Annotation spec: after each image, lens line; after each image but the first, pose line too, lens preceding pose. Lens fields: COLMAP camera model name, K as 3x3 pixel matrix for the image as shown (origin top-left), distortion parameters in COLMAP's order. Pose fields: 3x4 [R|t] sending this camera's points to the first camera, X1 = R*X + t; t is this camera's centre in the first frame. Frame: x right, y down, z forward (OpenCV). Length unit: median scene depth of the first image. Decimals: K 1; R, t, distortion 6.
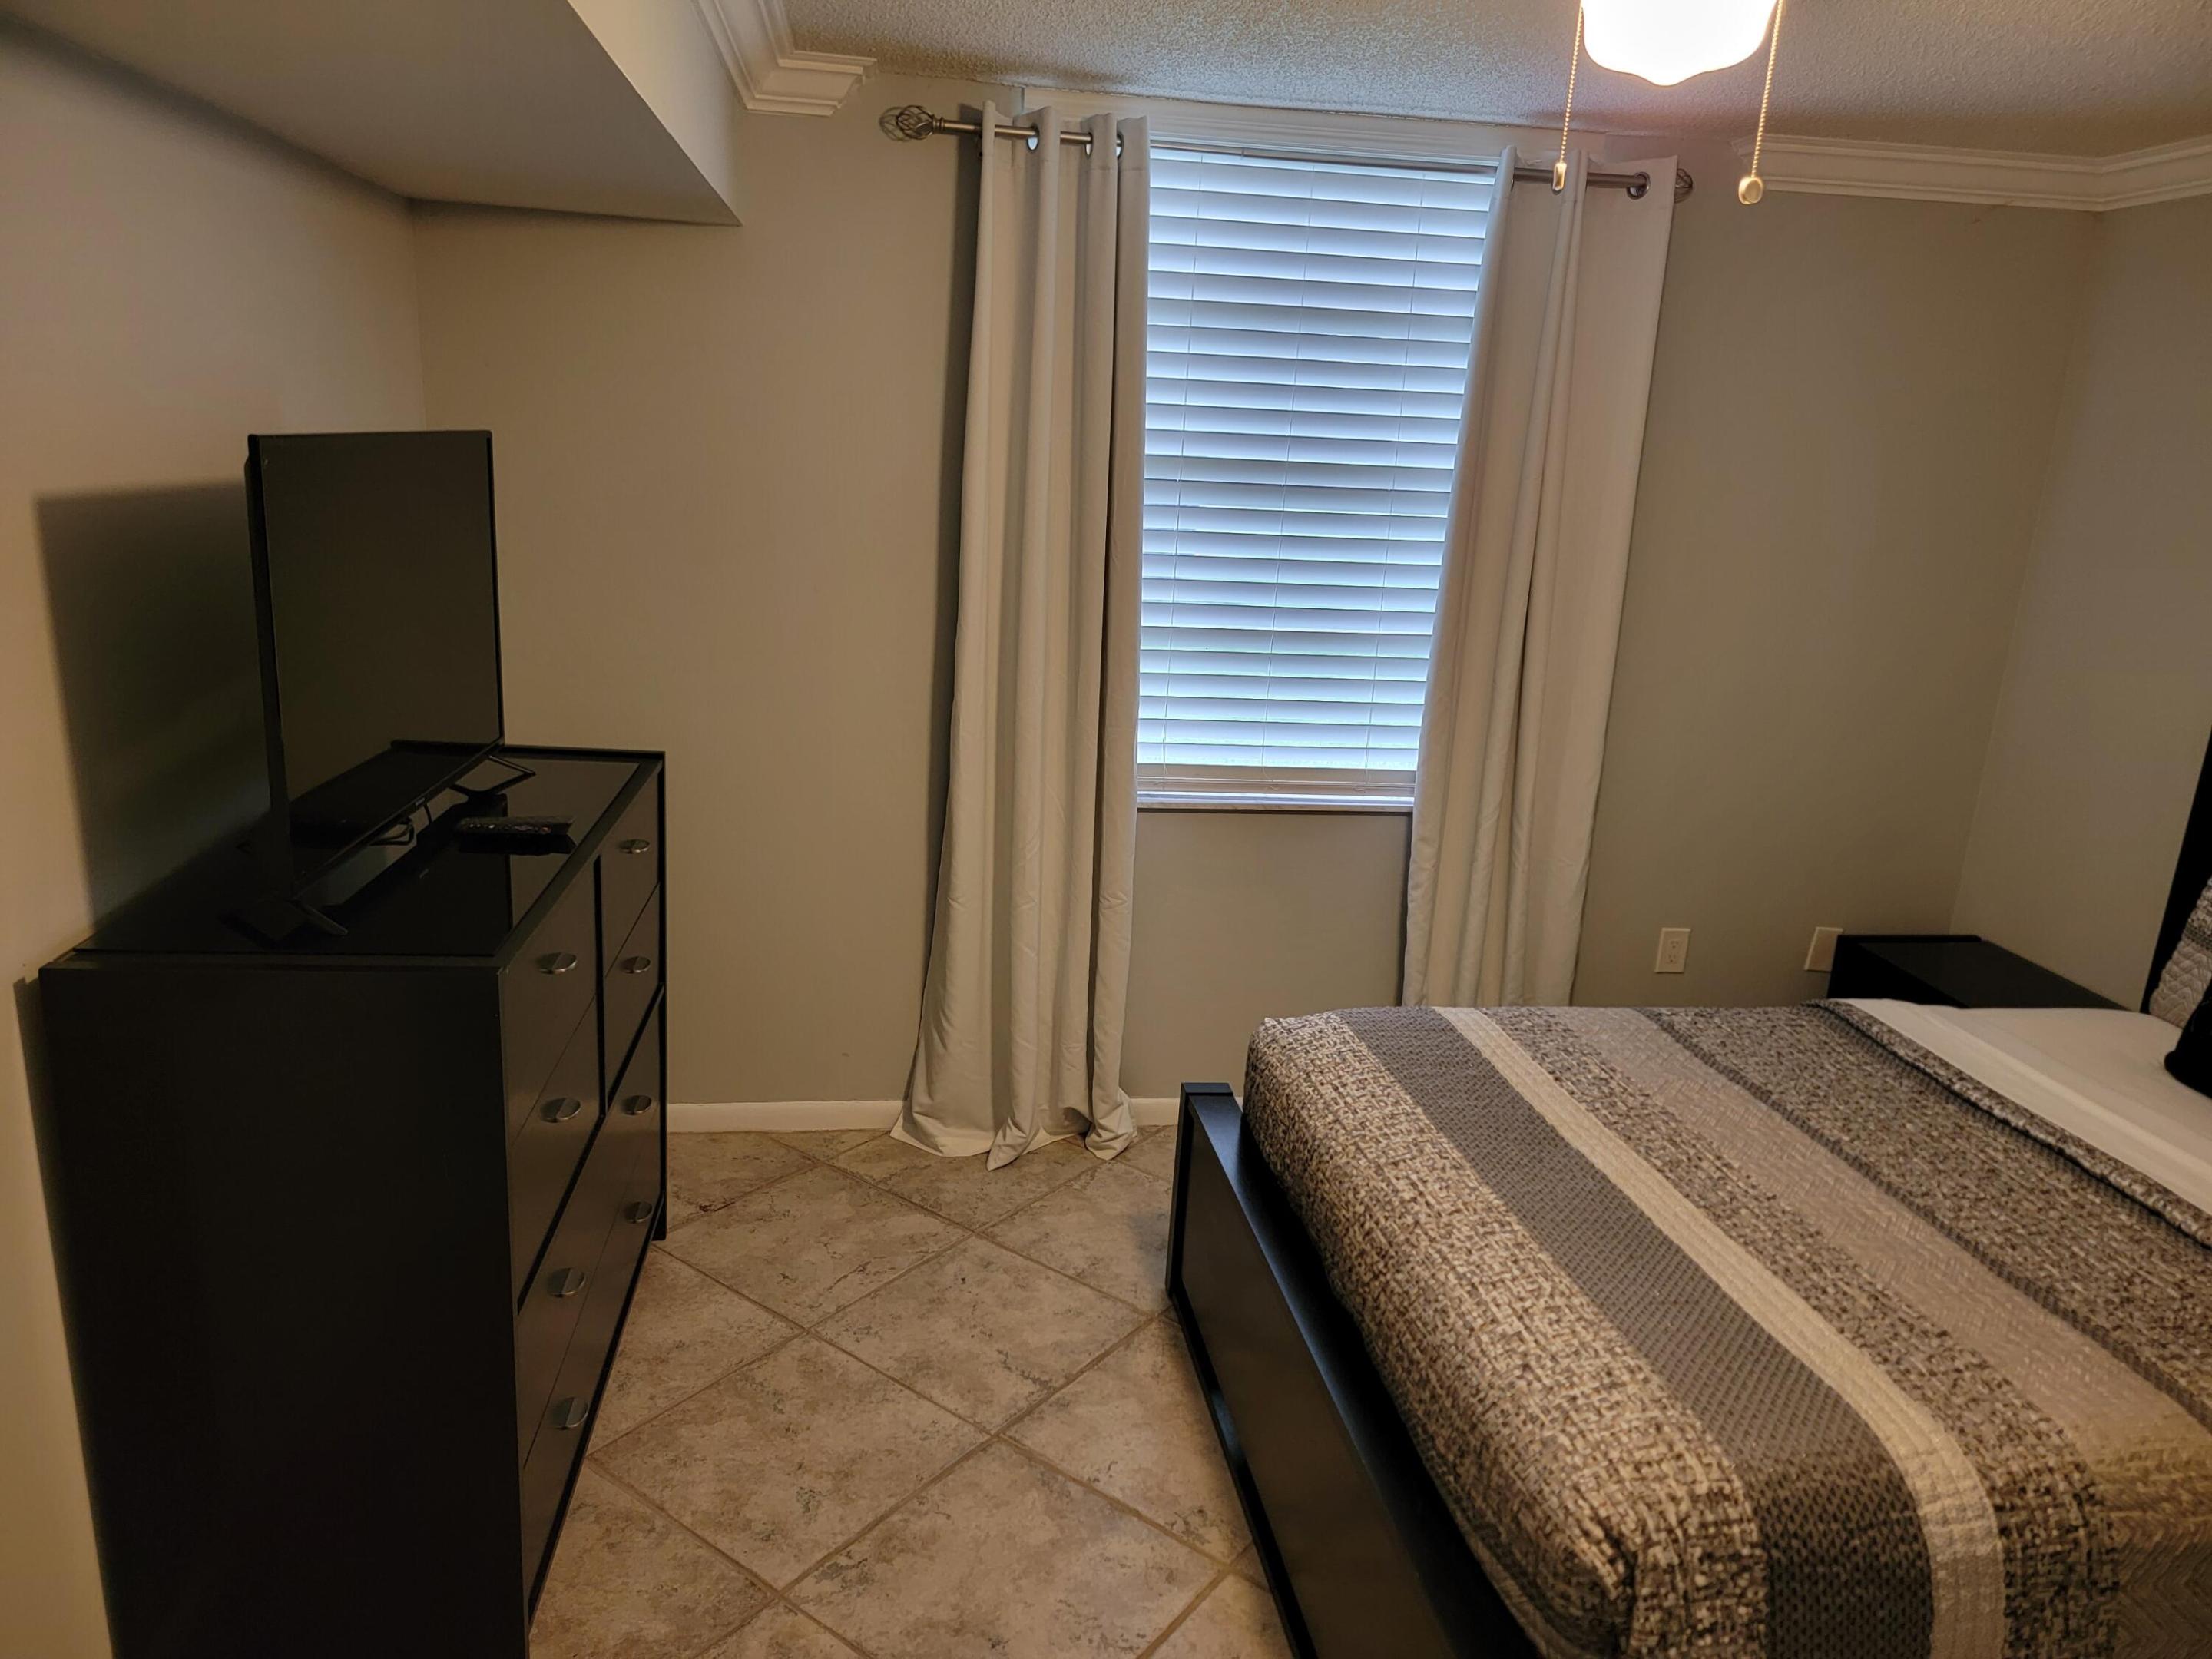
lens RADIAL K [[1532.6, 0, 1106.0], [0, 1532.6, 829.5], [0, 0, 1]] dist [0.058465, -0.045515]
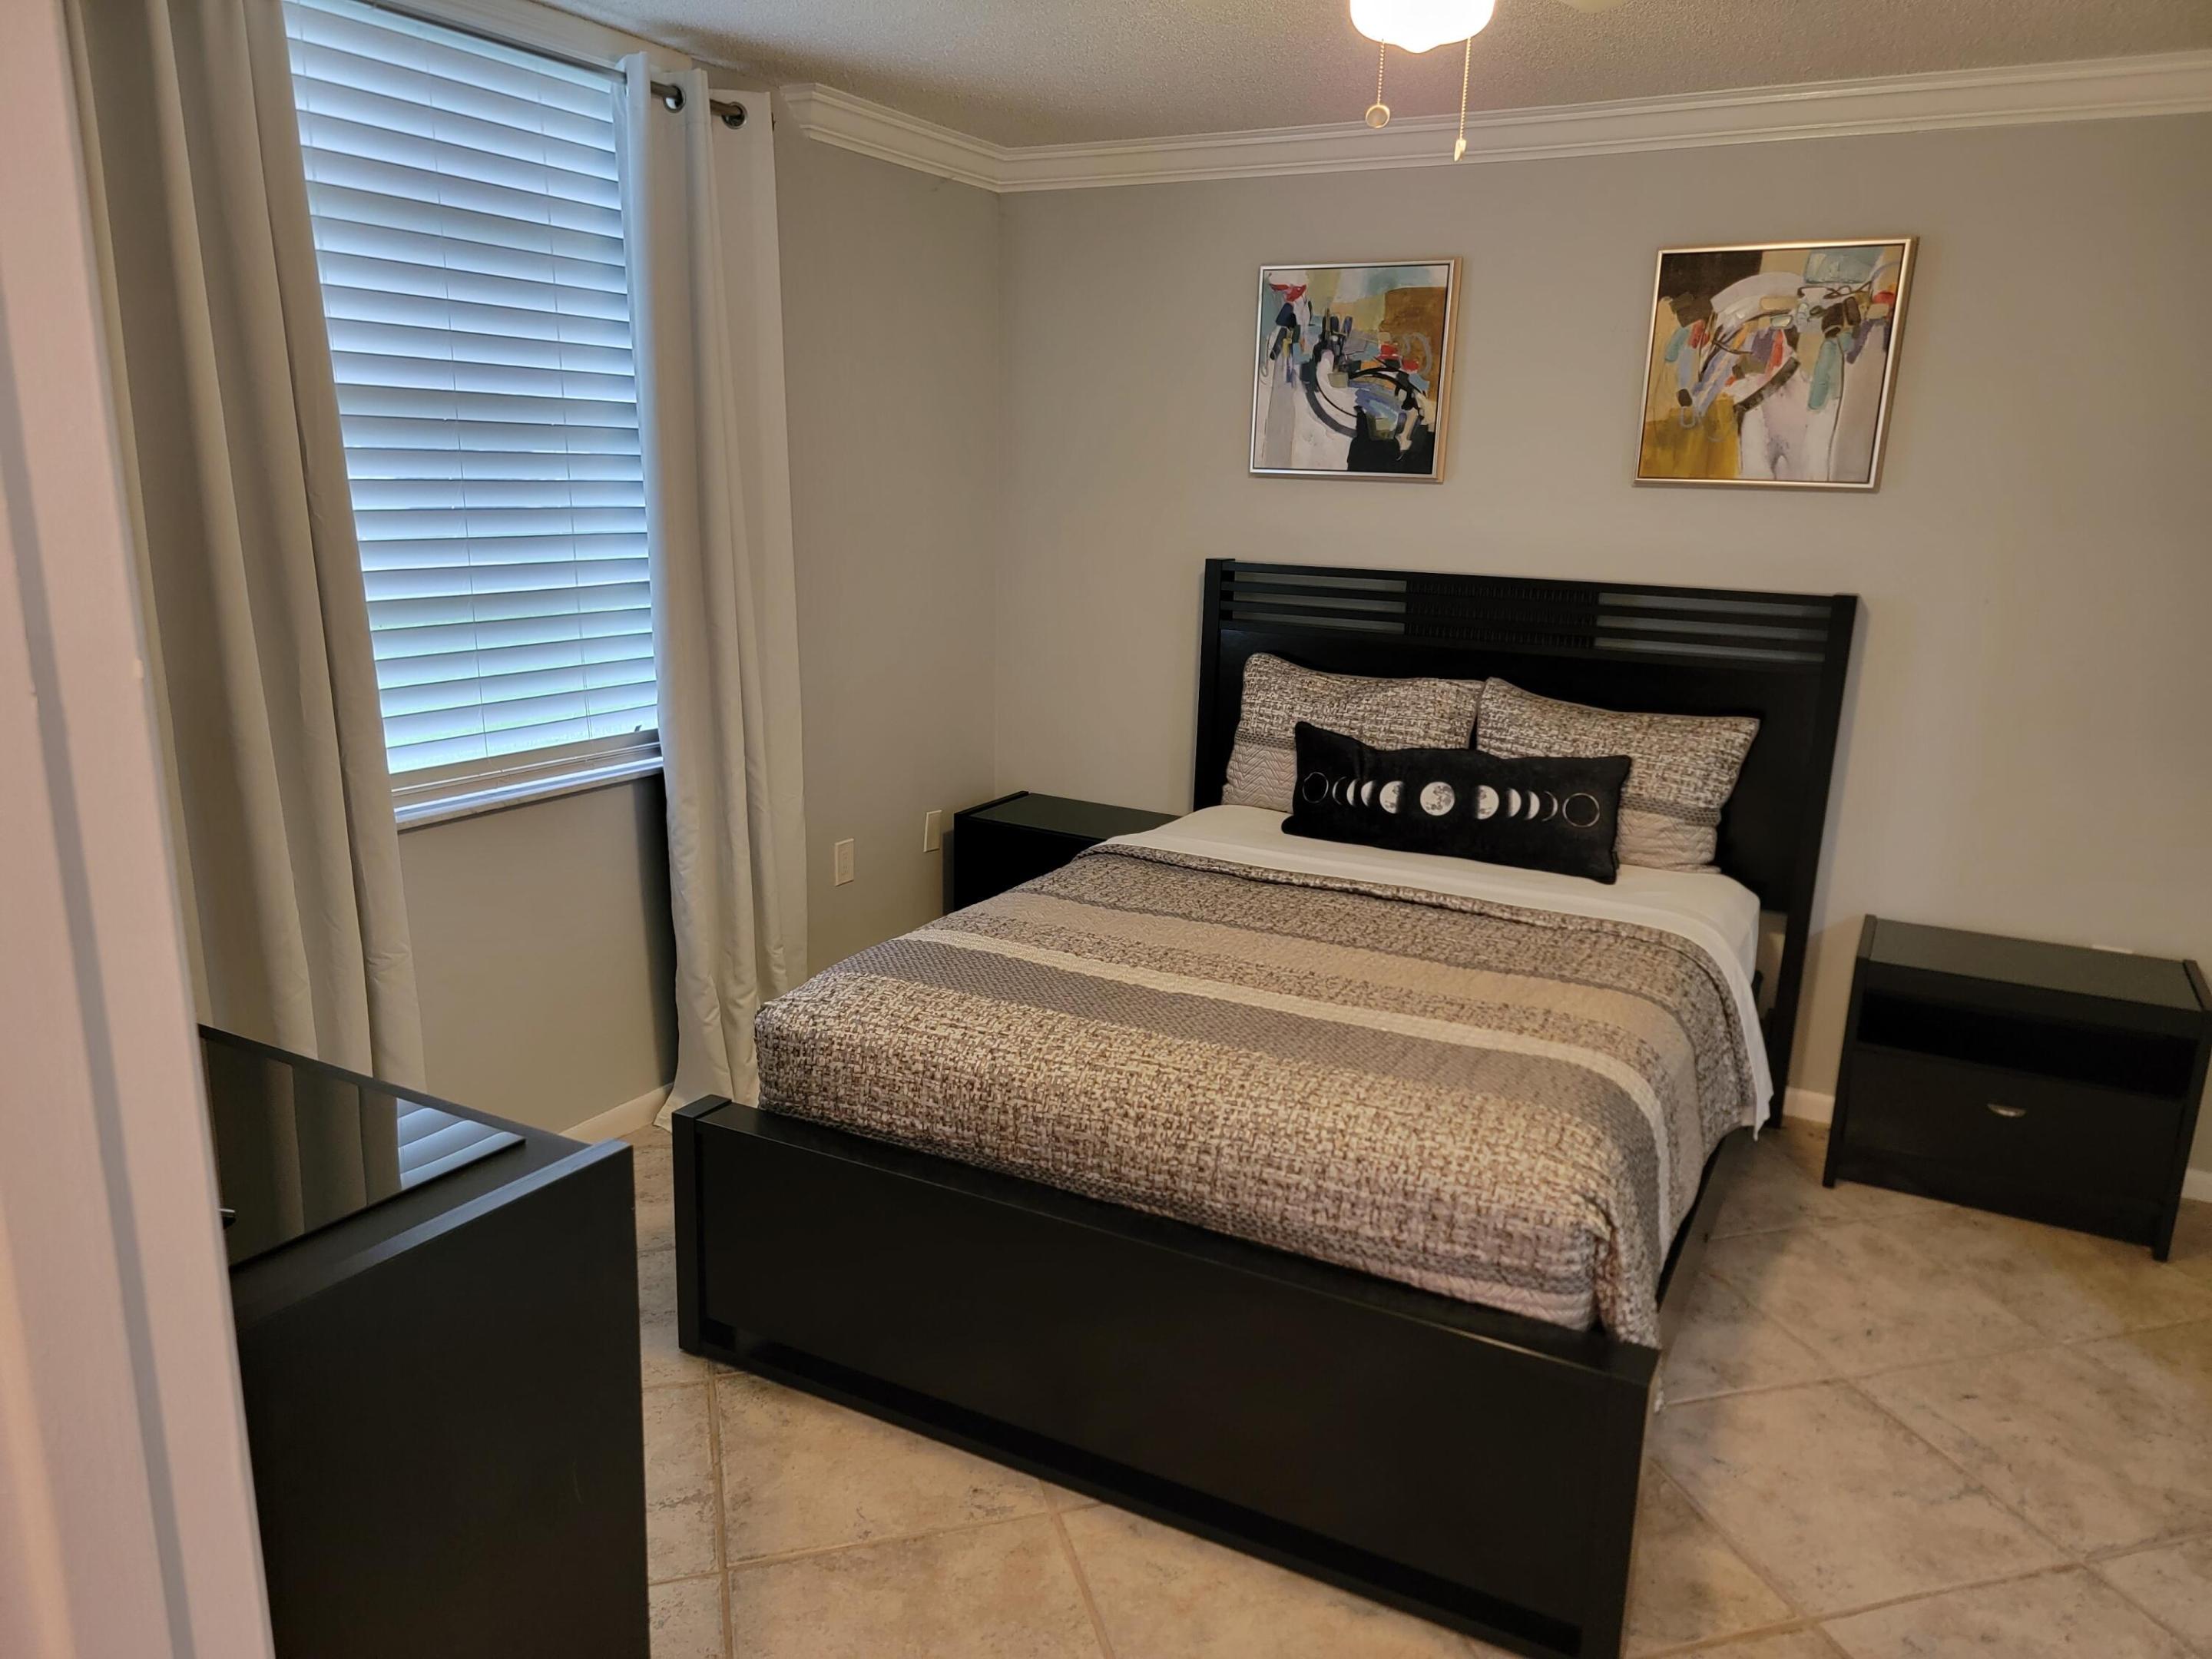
lens RADIAL K [[1532.4, 0, 1110.2], [0, 1532.4, 833.2], [0, 0, 1]] dist [0.078720, -0.065528]
pose [[0.587378, -0.219224, 0.779056, -0.530666], [0.200845, 0.971986, 0.122084, -0.050671], [-0.783995, 0.084760, 0.614953, 0.304035]]
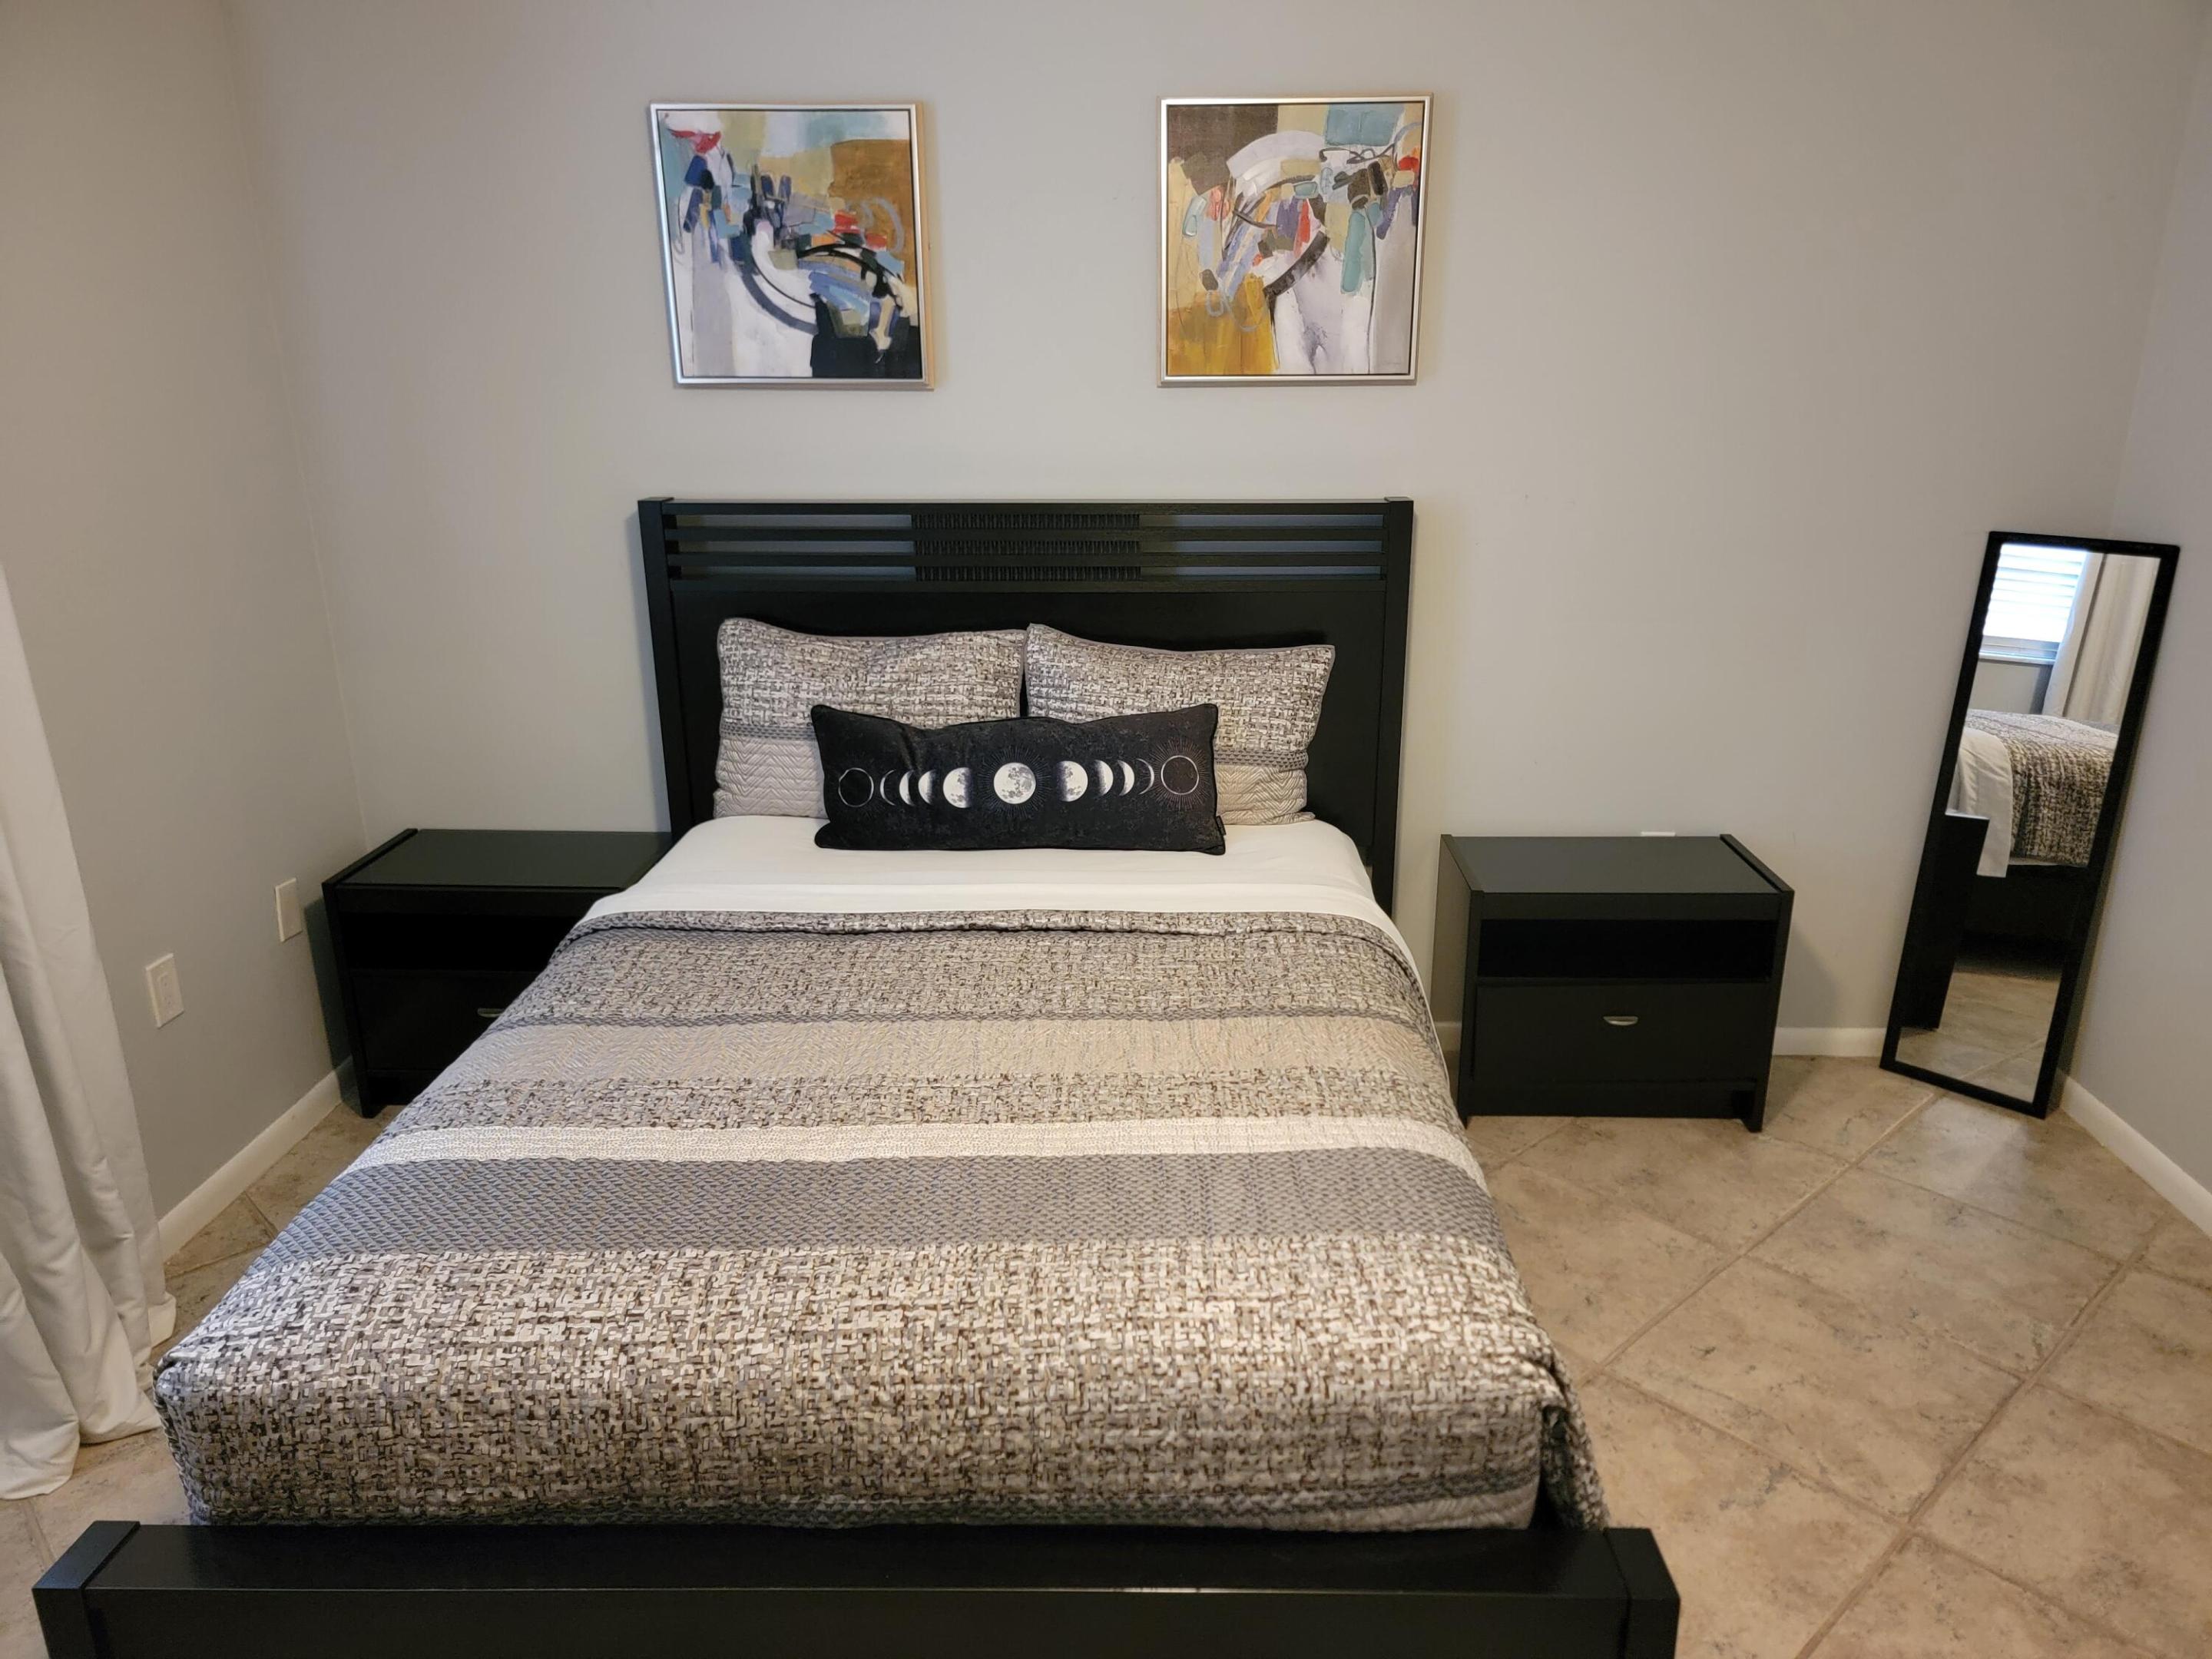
lens RADIAL K [[1531.2, 0, 1107.9], [0, 1531.2, 845.5], [0, 0, 1]] dist [0.057195, -0.042517]
pose [[0.161716, -0.350039, 0.922670, -0.322648], [0.260463, 0.916963, 0.302222, -0.136481], [-0.951844, 0.191448, 0.239460, 0.595651]]
